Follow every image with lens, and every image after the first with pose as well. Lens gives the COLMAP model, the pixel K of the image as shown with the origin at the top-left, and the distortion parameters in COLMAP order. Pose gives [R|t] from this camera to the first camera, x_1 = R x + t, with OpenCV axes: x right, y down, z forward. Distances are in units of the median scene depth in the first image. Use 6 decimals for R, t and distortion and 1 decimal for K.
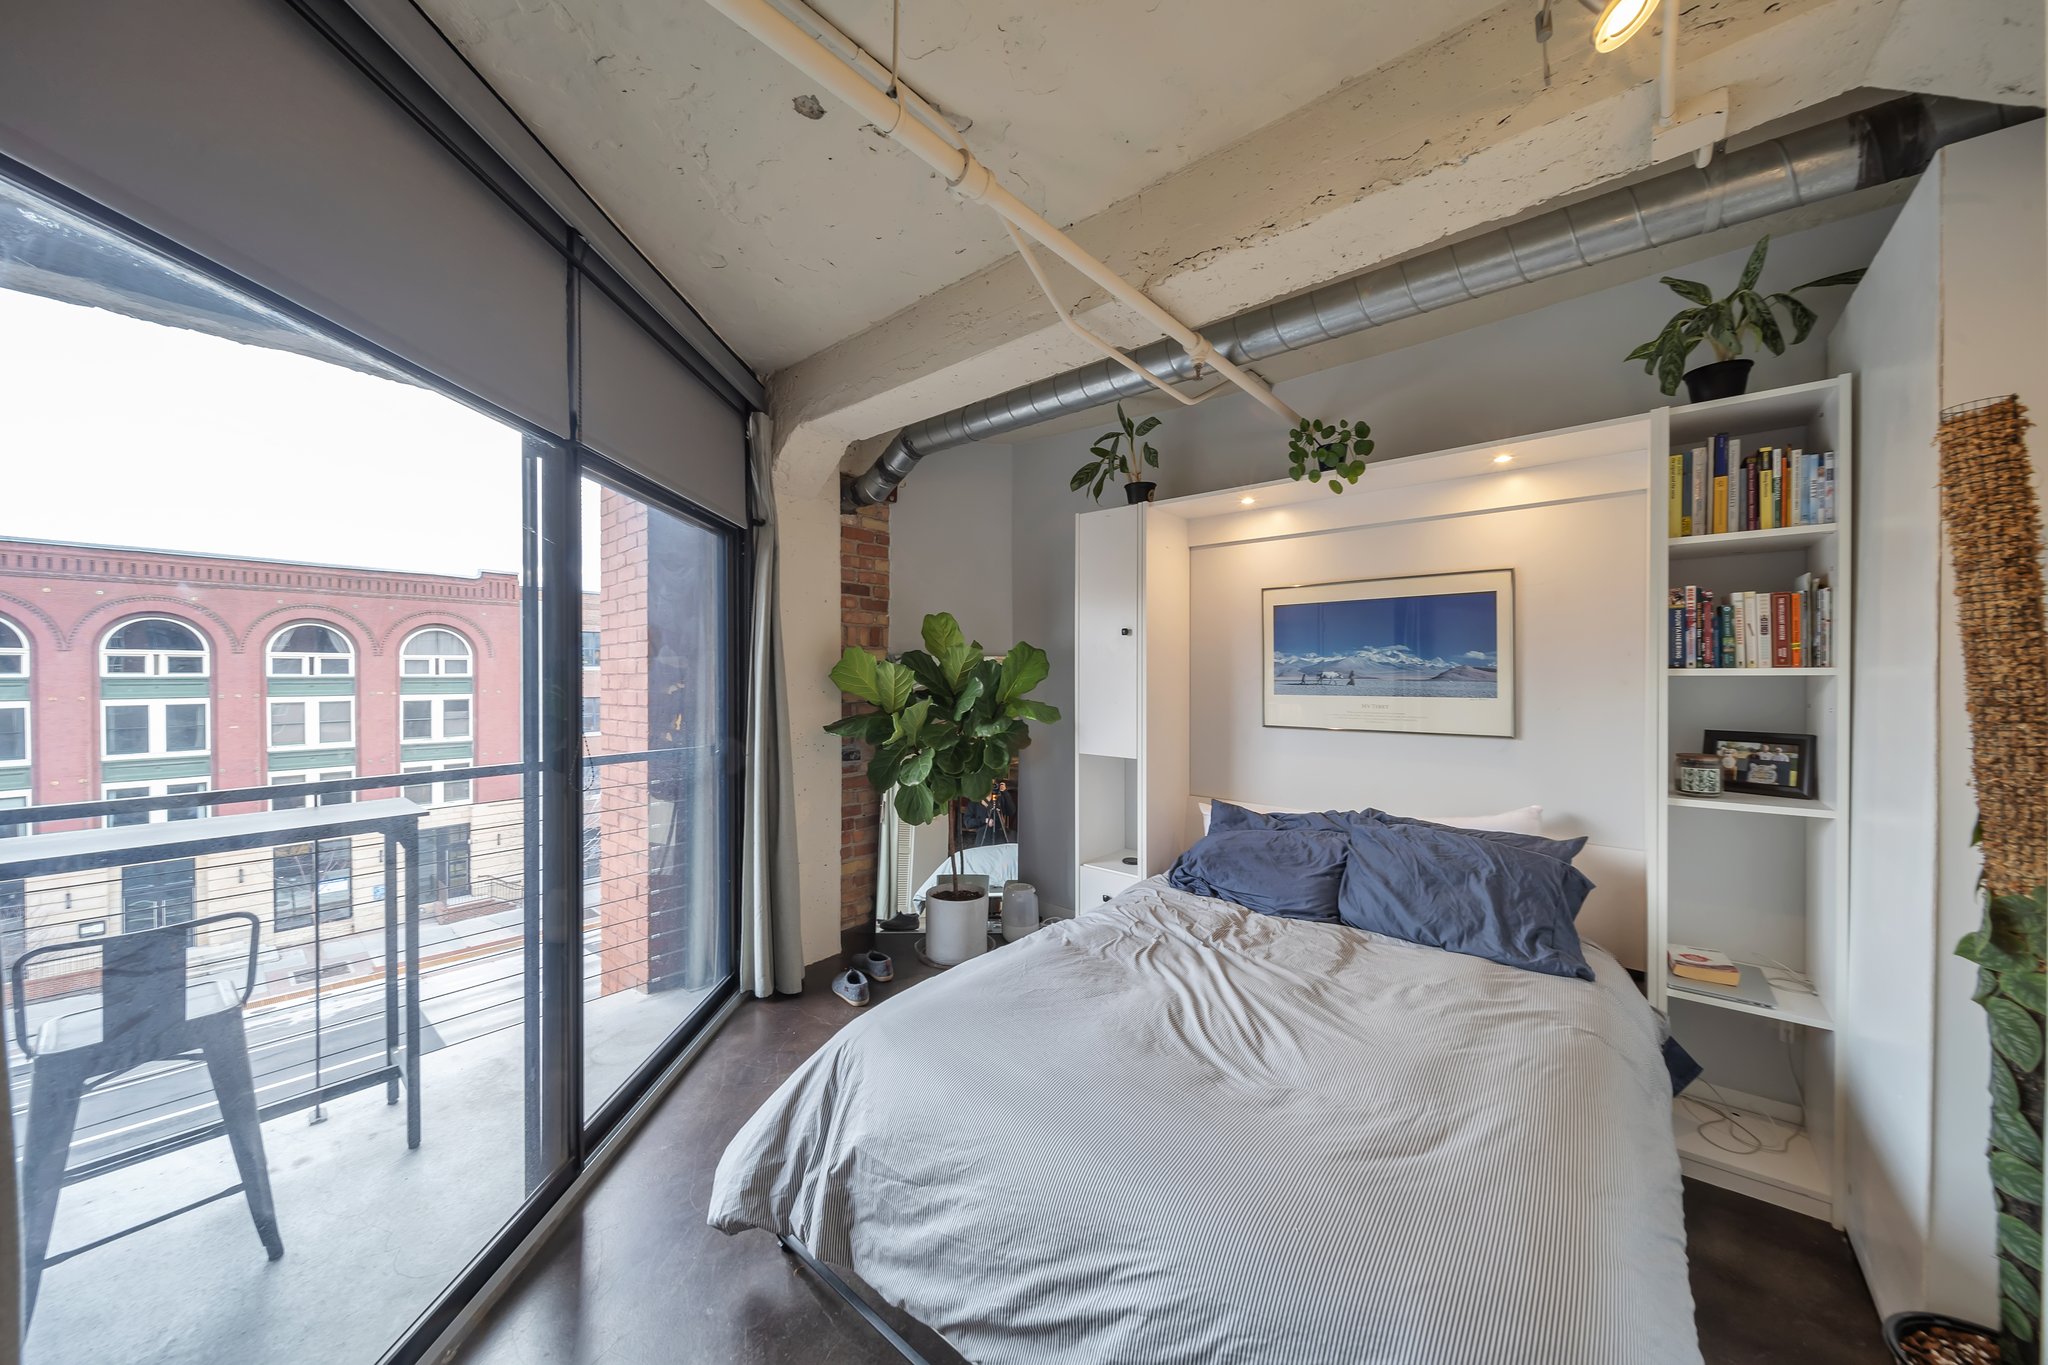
lens RADIAL K [[707.6, 0, 1017.8], [0, 707.6, 674.6], [0, 0, 1]] dist [0.003976, -0.002669]
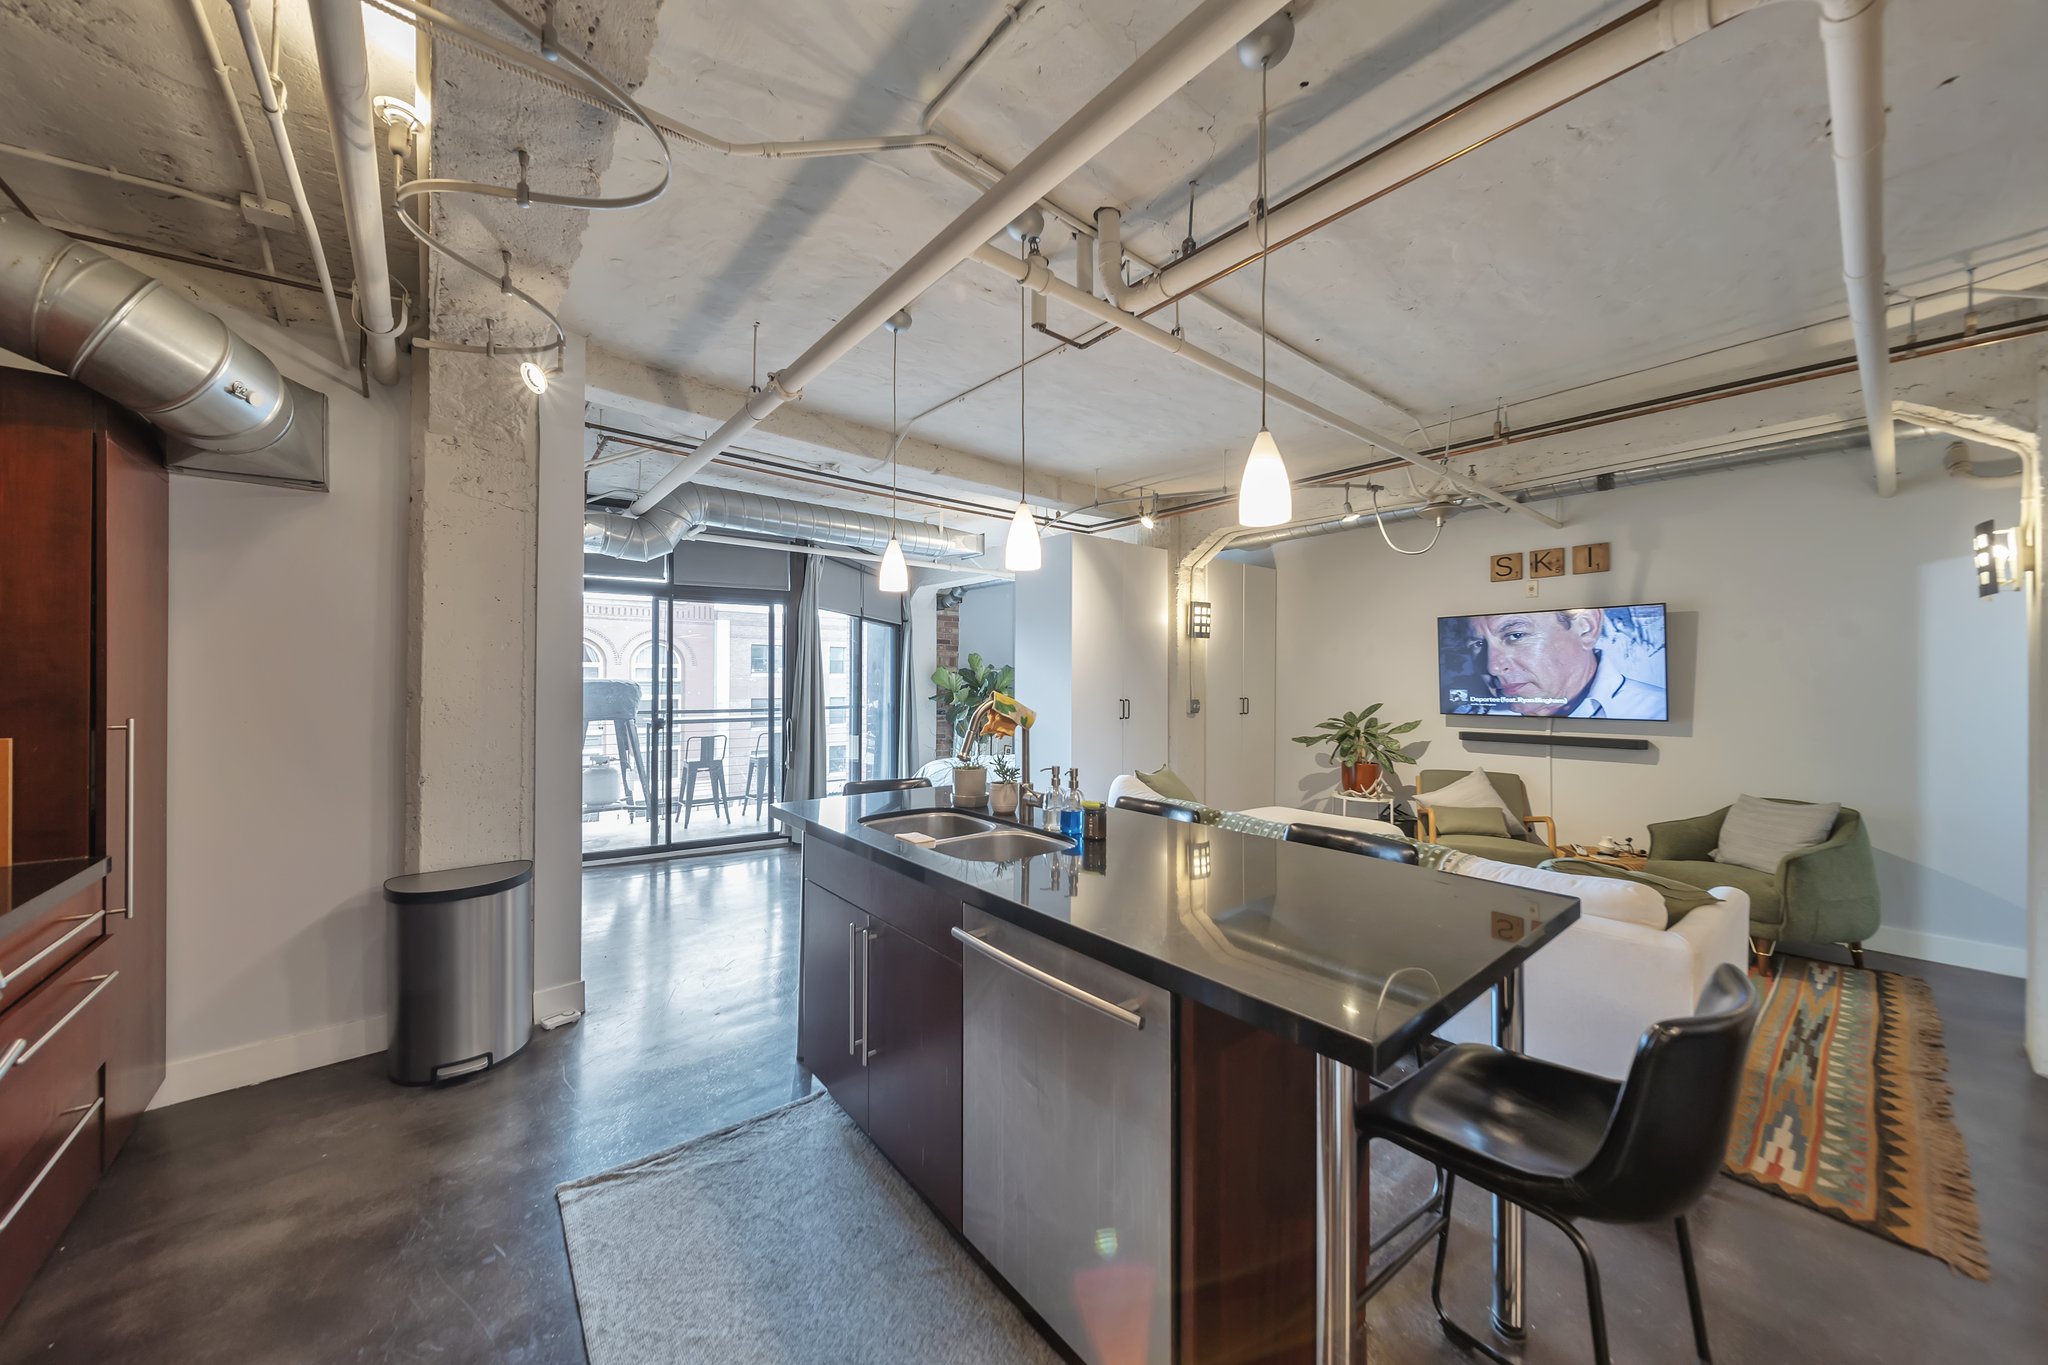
lens RADIAL K [[707.6, 0, 1018.1], [0, 707.6, 674.2], [0, 0, 1]] dist [0.003976, -0.002669]
pose [[0.984148, 0.003897, -0.177309, 0.515745], [-0.005989, 0.999919, -0.011262, 0.014898], [0.177251, 0.012146, 0.984091, -1.518569]]
